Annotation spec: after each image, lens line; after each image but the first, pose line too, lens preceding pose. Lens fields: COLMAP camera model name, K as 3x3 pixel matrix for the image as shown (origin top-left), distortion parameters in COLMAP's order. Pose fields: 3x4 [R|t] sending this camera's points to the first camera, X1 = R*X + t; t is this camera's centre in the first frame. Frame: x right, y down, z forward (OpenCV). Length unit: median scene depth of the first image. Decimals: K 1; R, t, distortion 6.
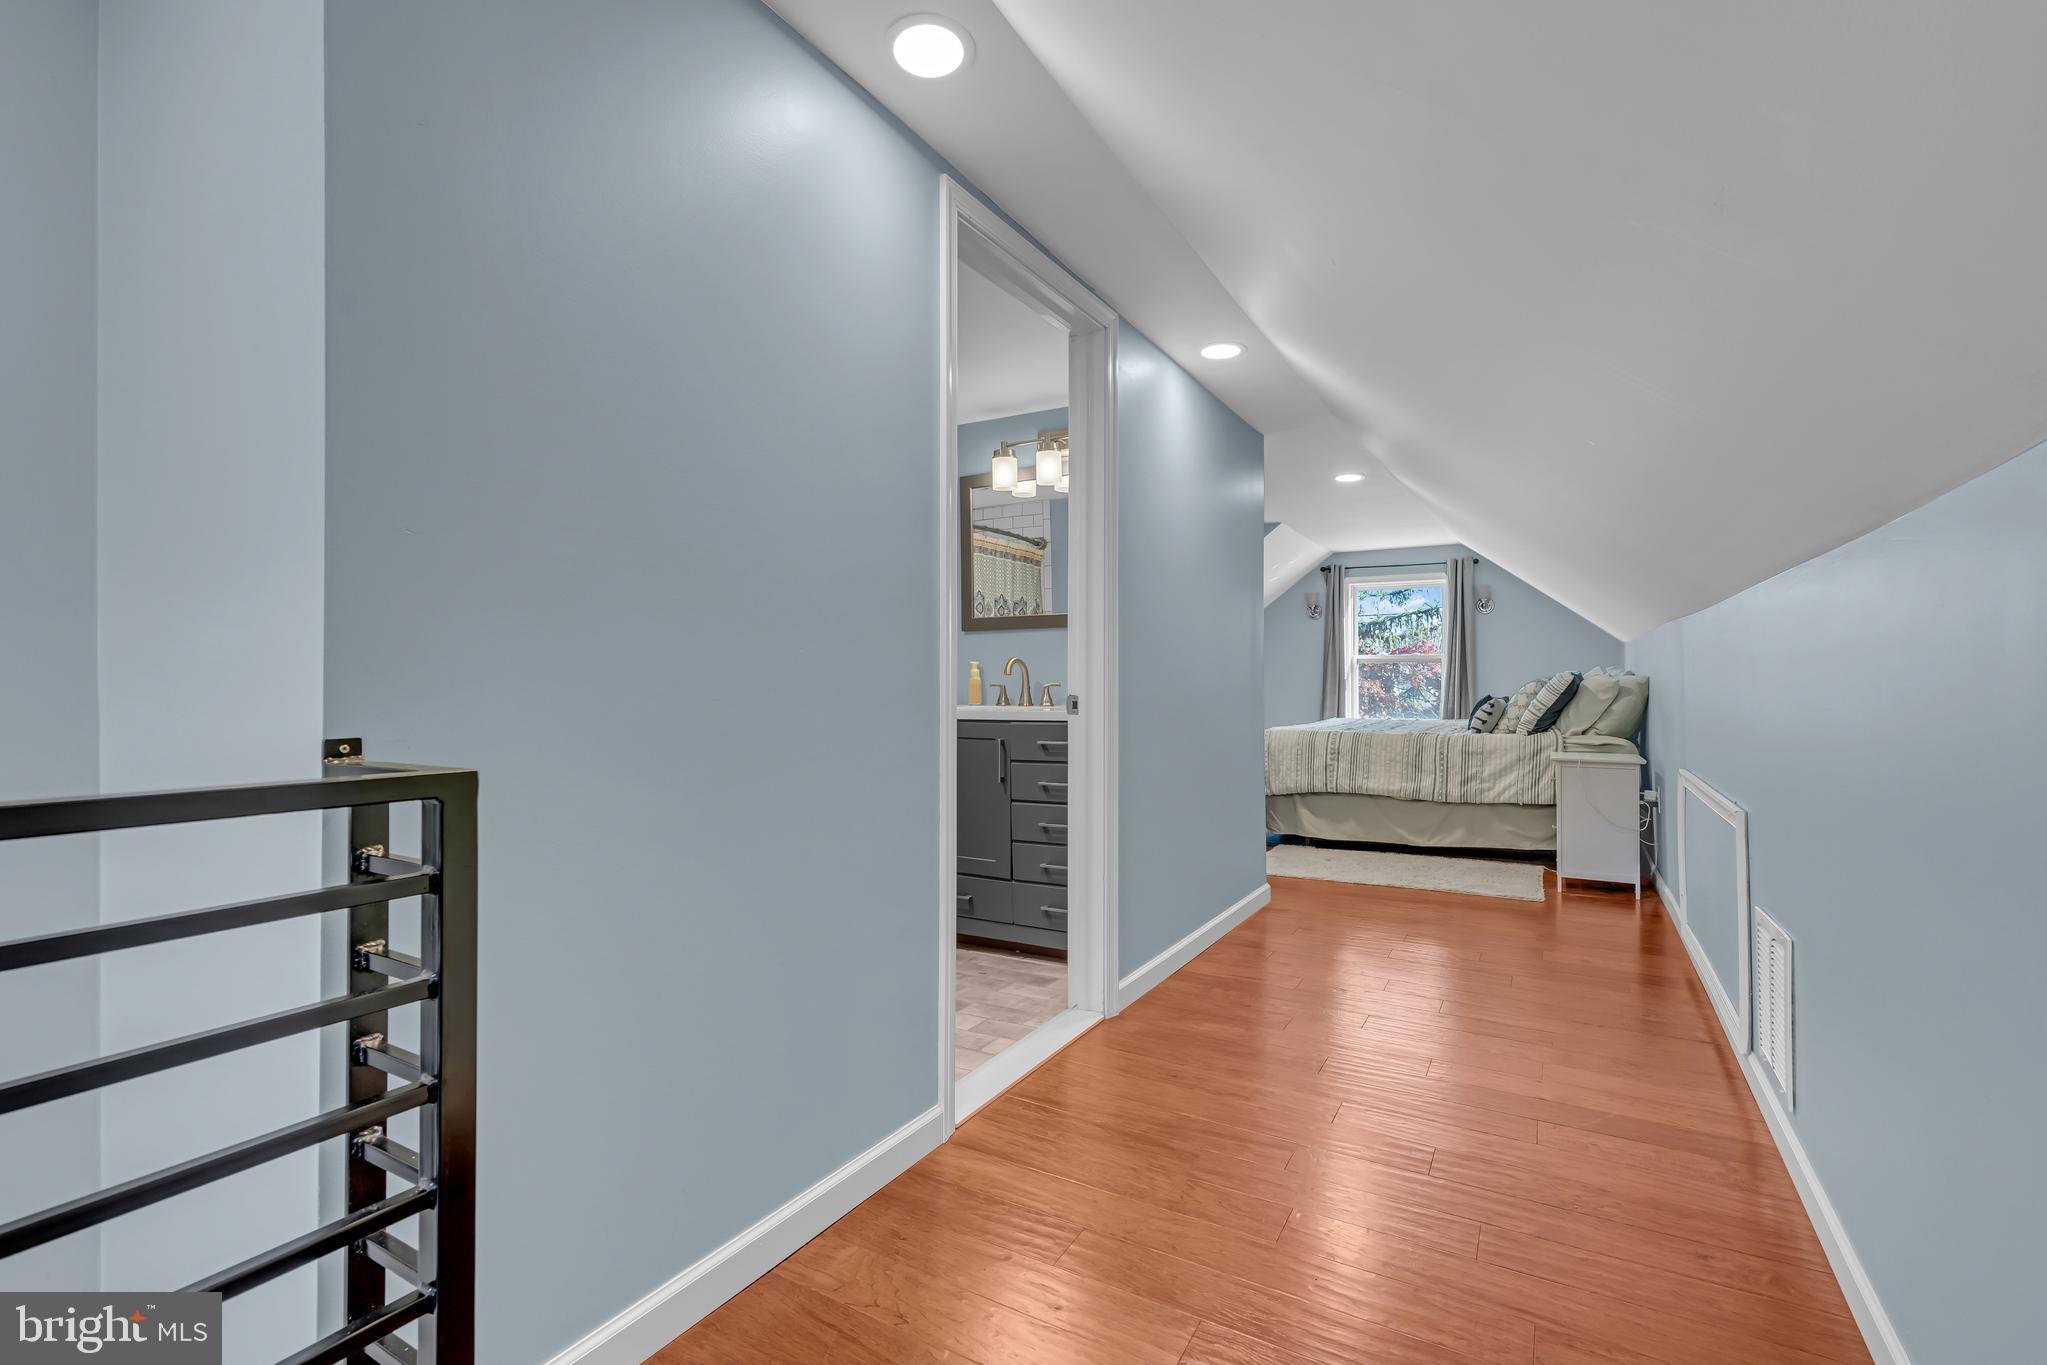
lens RADIAL K [[949.4, 0, 1022.4], [0, 949.4, 680.4], [0, 0, 1]] dist [-0.002696, 0.000000]
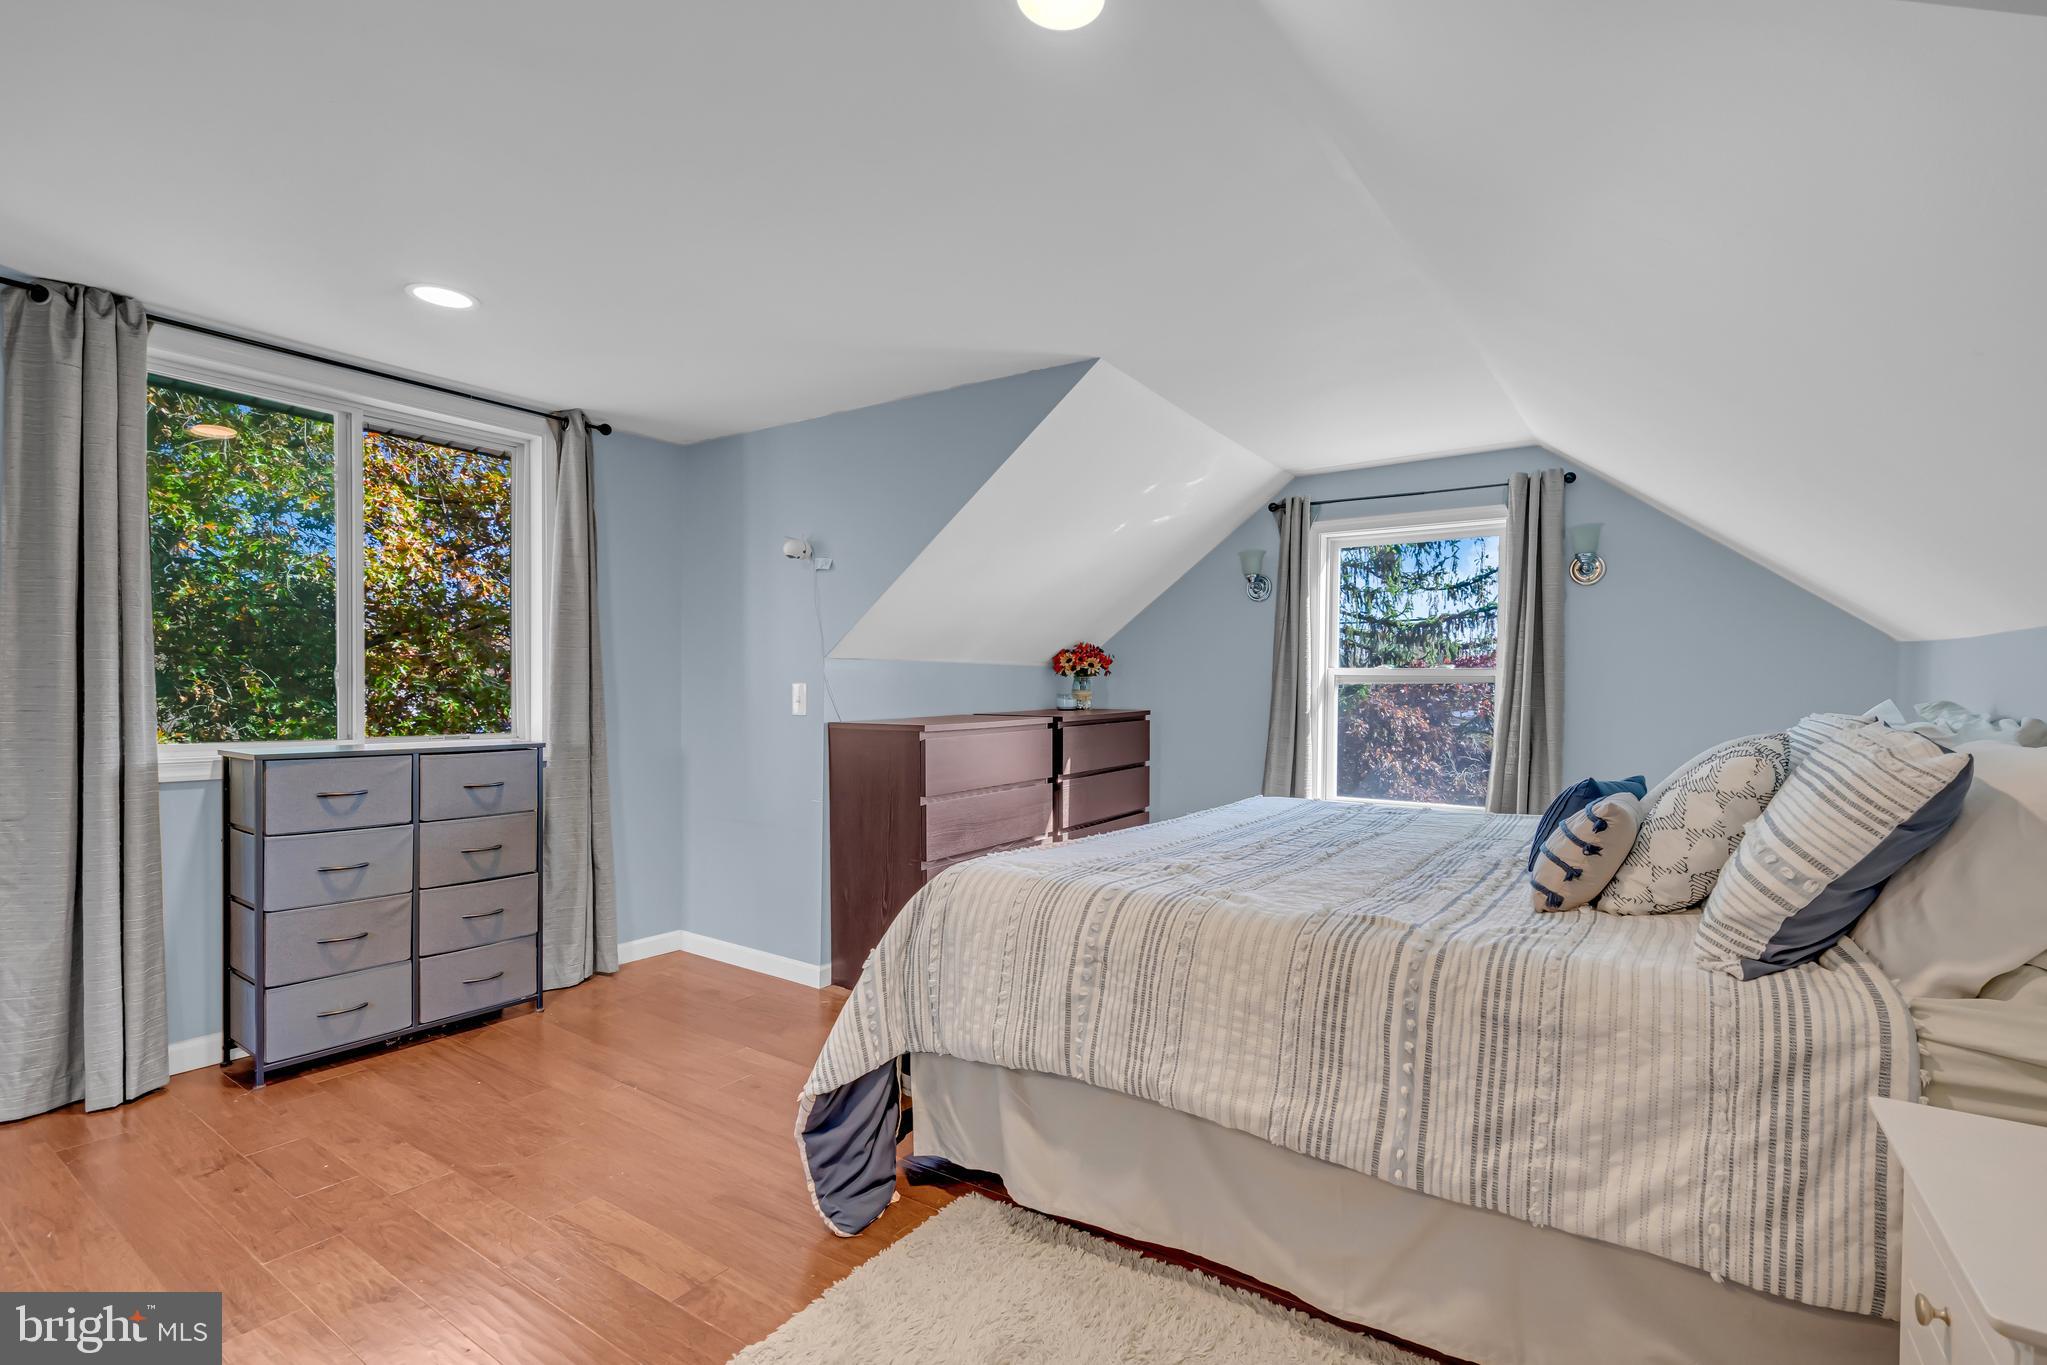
lens RADIAL K [[949.4, 0, 1027.1], [0, 949.4, 715.2], [0, 0, 1]] dist [-0.002696, 0.000000]
pose [[0.996874, 0.011718, -0.078138, 0.329871], [-0.009972, 0.999693, 0.022696, -0.015396], [0.078380, -0.021846, 0.996684, 0.672330]]
